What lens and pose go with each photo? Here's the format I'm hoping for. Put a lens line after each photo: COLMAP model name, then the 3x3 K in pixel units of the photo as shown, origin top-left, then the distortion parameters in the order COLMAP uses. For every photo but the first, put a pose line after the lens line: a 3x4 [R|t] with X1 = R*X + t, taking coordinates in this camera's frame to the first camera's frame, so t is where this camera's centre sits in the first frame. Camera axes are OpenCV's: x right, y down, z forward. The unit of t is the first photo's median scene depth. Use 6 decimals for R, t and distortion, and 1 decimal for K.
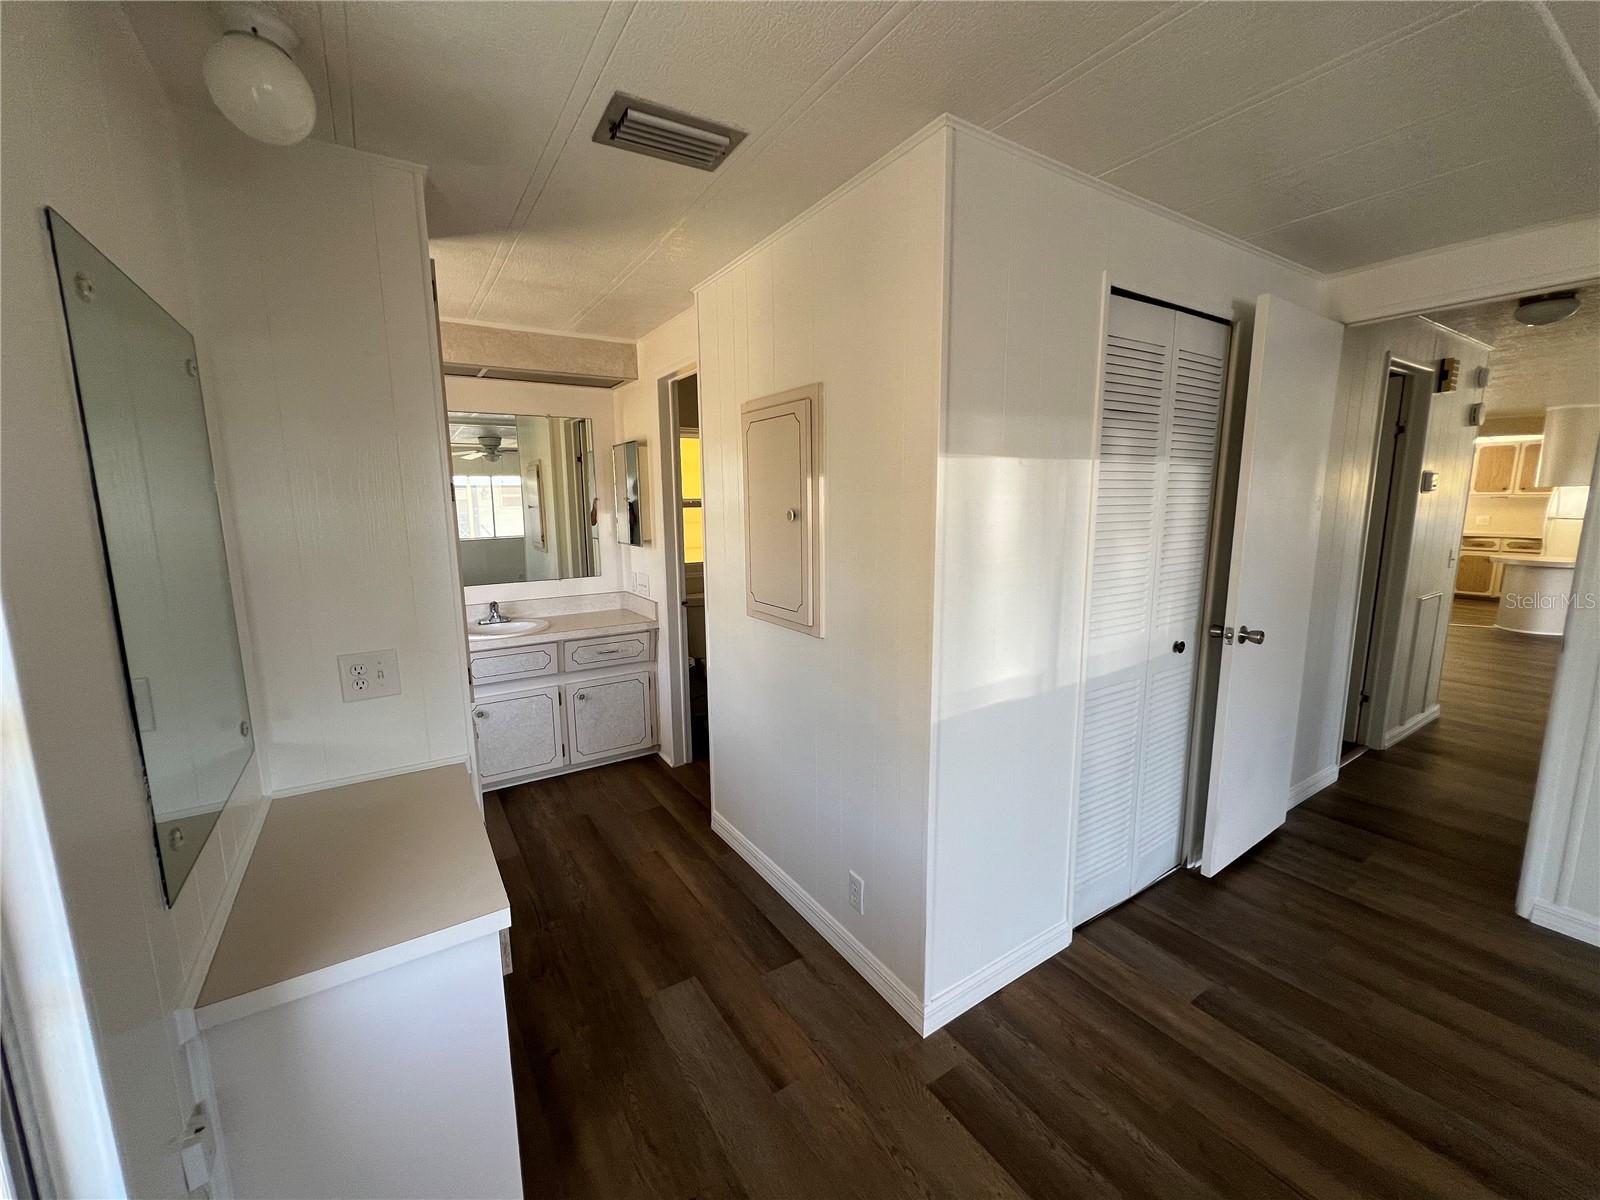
lens RADIAL K [[645.4, 0, 797.1], [0, 645.4, 603.4], [0, 0, 1]] dist [0.002018, -0.000144]
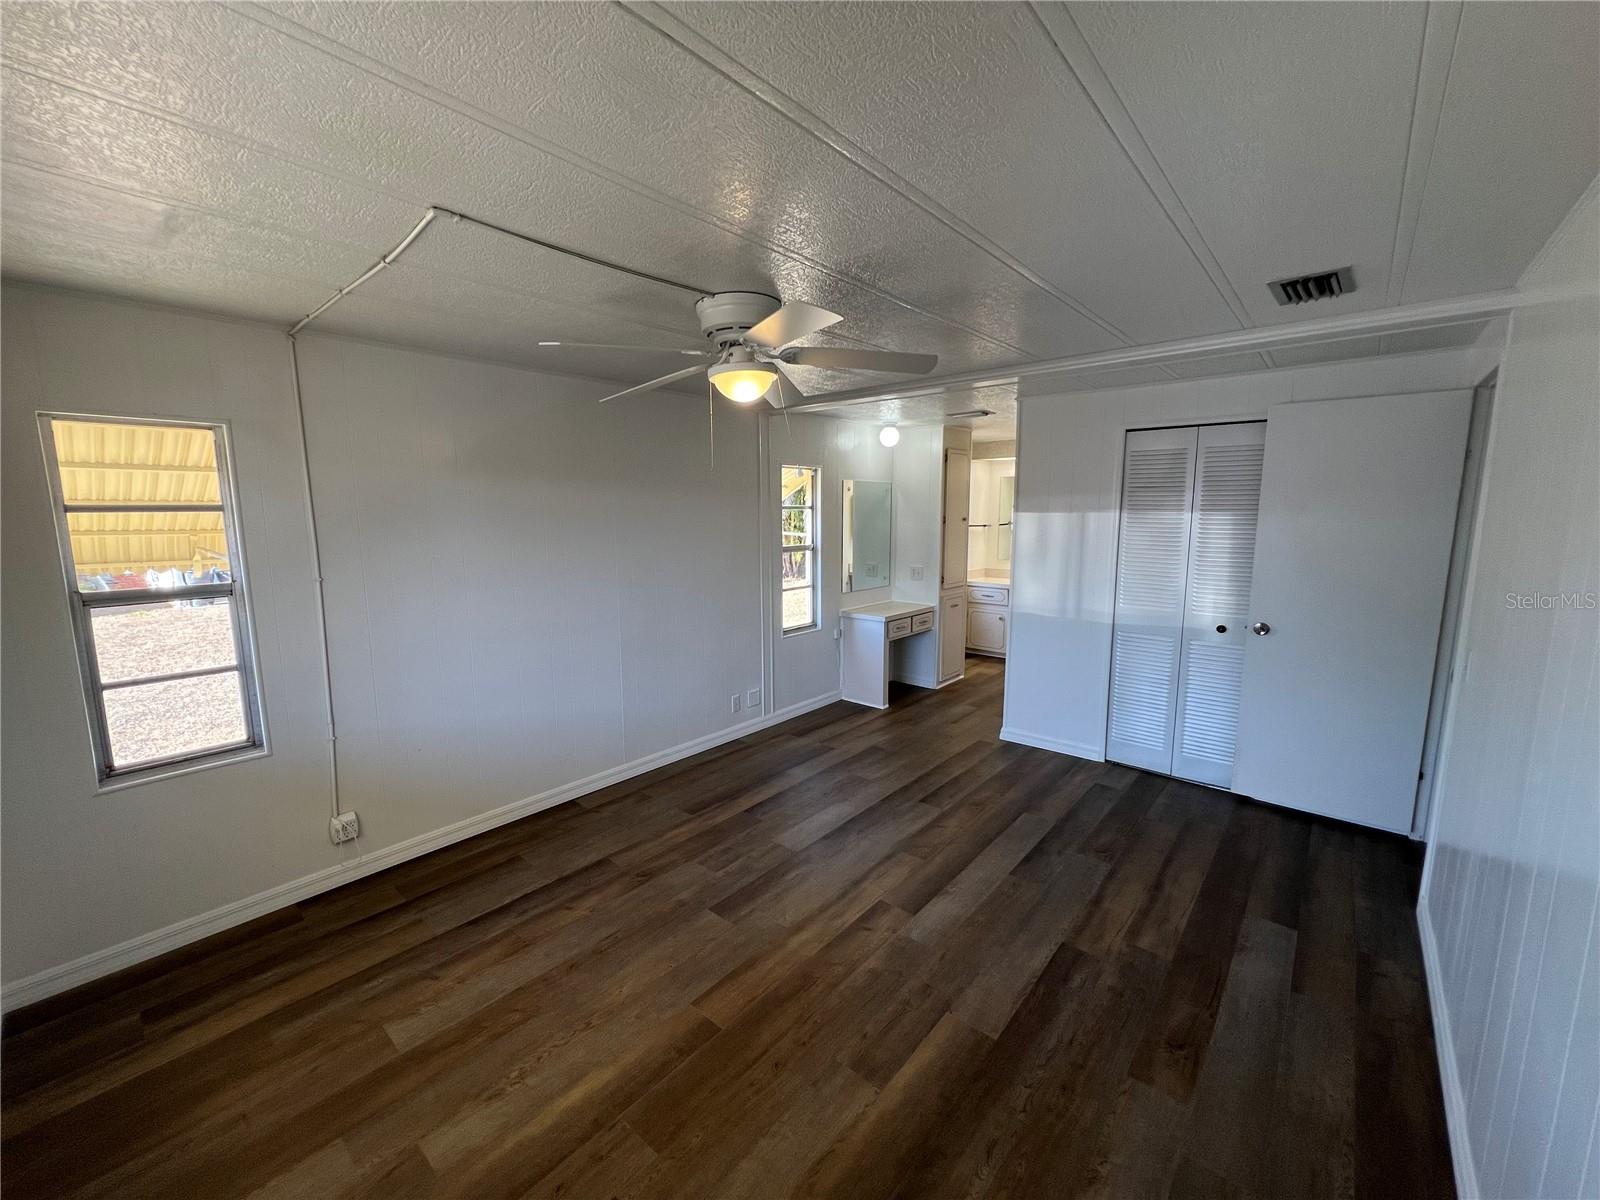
lens RADIAL K [[645.4, 0, 801.8], [0, 645.4, 599.6], [0, 0, 1]] dist [0.002018, -0.000144]
pose [[0.292676, 0.143746, -0.945345, 2.114301], [-0.151941, 0.983066, 0.102441, -0.010363], [0.944063, 0.113655, 0.309561, -0.529966]]
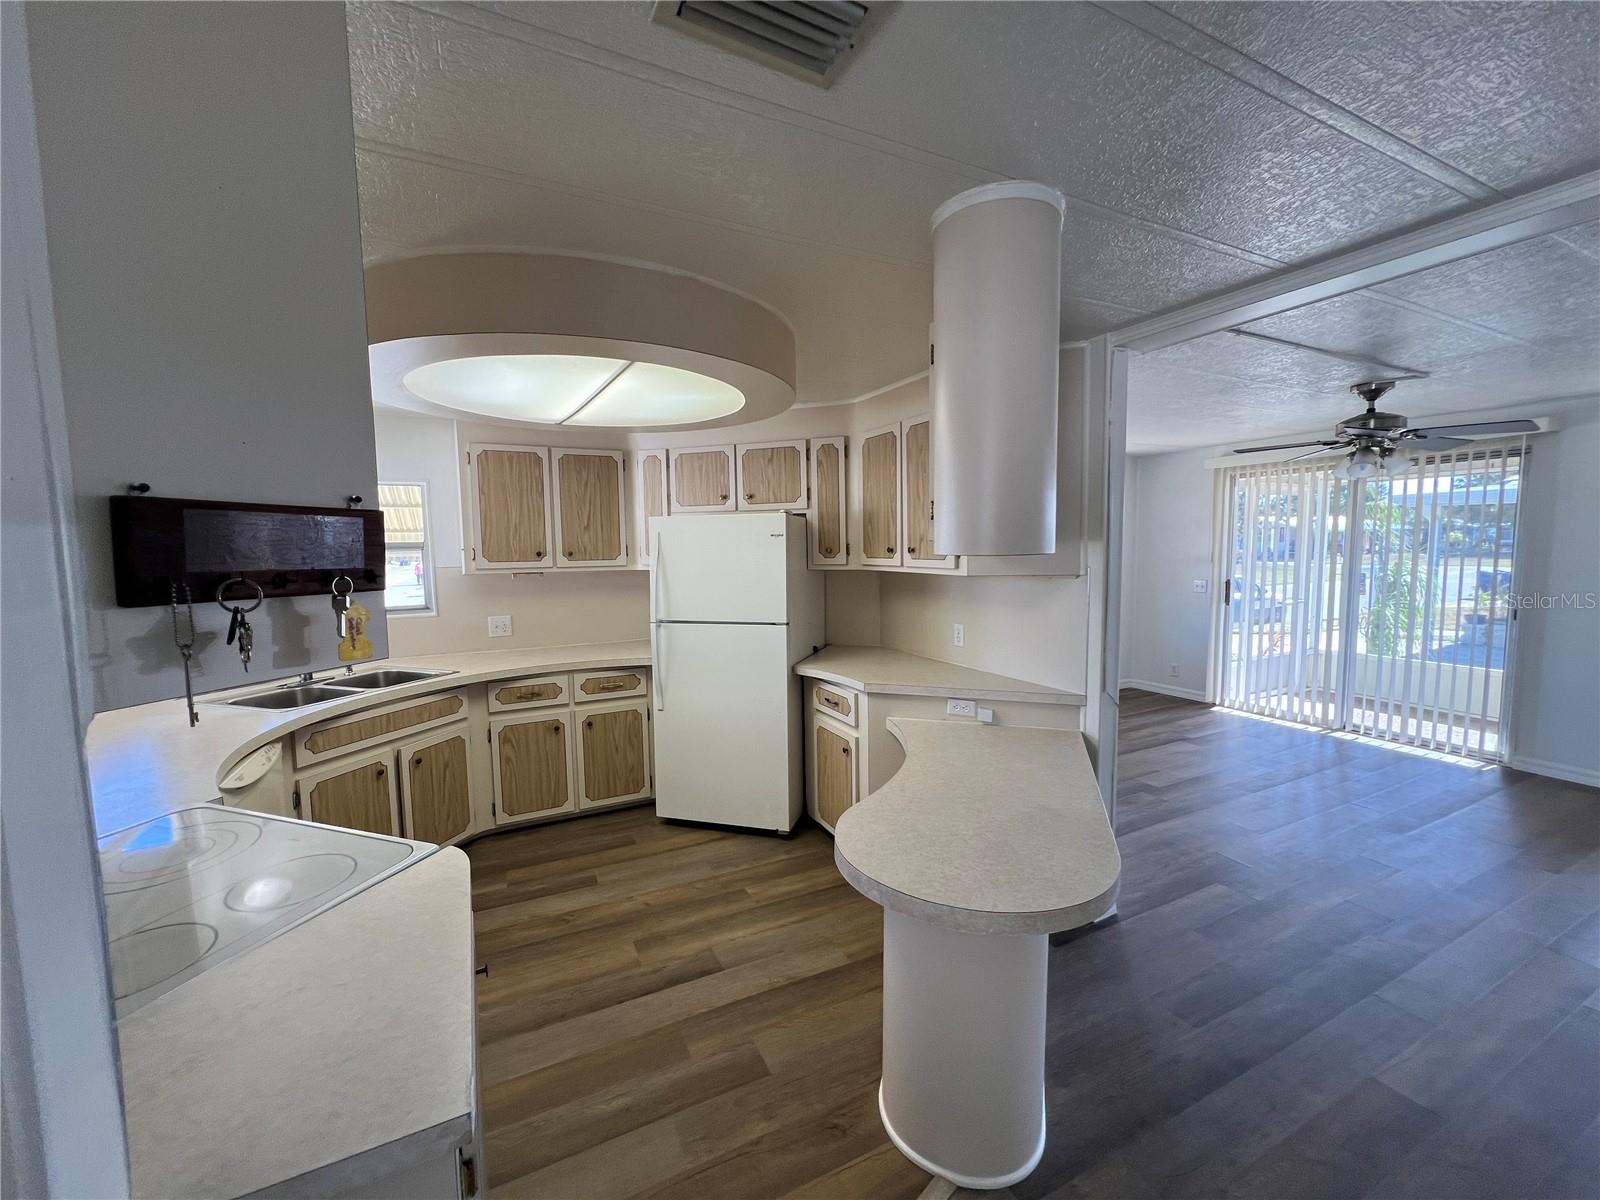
lens RADIAL K [[645.4, 0, 803.1], [0, 645.4, 598.1], [0, 0, 1]] dist [0.002018, -0.000144]
pose [[0.103736, -0.074274, 0.991828, 0.695137], [0.175549, 0.982919, 0.055246, -0.143090], [-0.978990, 0.168383, 0.115003, 0.793197]]
